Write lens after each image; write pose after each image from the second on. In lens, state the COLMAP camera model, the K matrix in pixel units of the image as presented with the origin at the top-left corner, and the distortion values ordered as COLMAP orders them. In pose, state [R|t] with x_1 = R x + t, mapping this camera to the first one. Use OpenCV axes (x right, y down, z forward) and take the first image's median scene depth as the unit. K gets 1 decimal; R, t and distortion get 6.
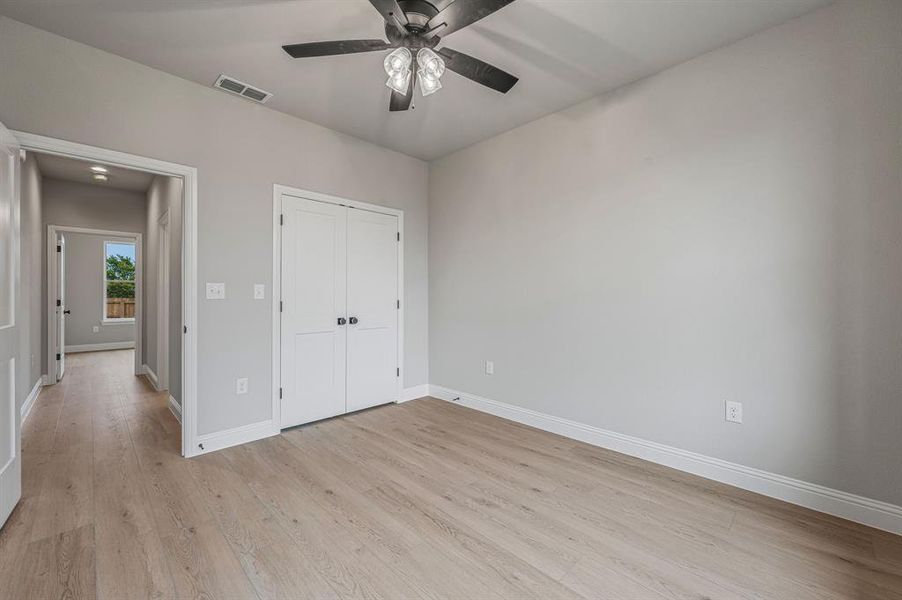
lens RADIAL K [[363.1, 0, 453.0], [0, 363.1, 296.8], [0, 0, 1]] dist [-0.001638, -0.000288]
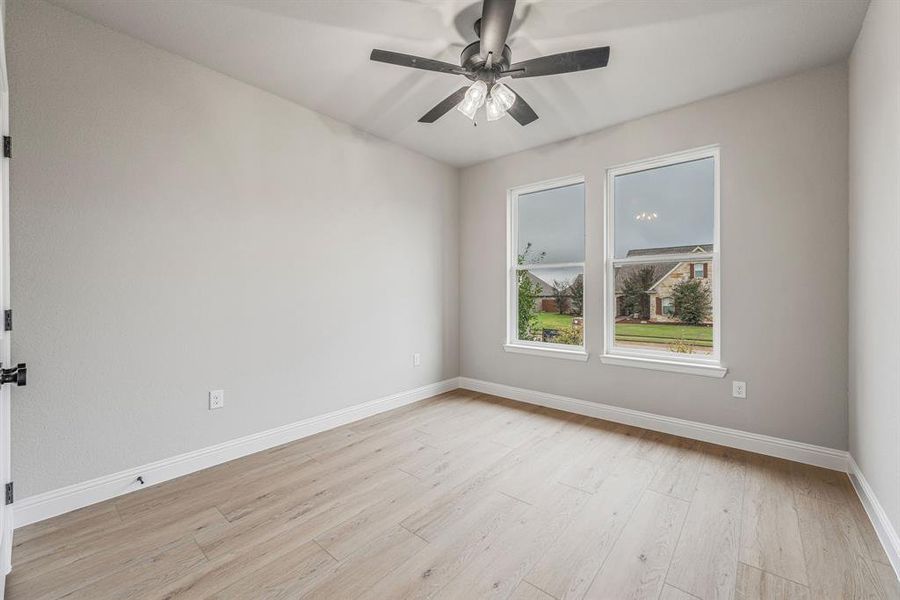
lens RADIAL K [[362.3, 0, 452.0], [0, 362.3, 296.8], [0, 0, 1]] dist [-0.001638, -0.000288]
pose [[-0.075975, -0.011487, 0.997044, -0.819270], [0.011264, 0.999860, 0.012377, -0.005698], [-0.997046, 0.012171, -0.075835, 0.787238]]
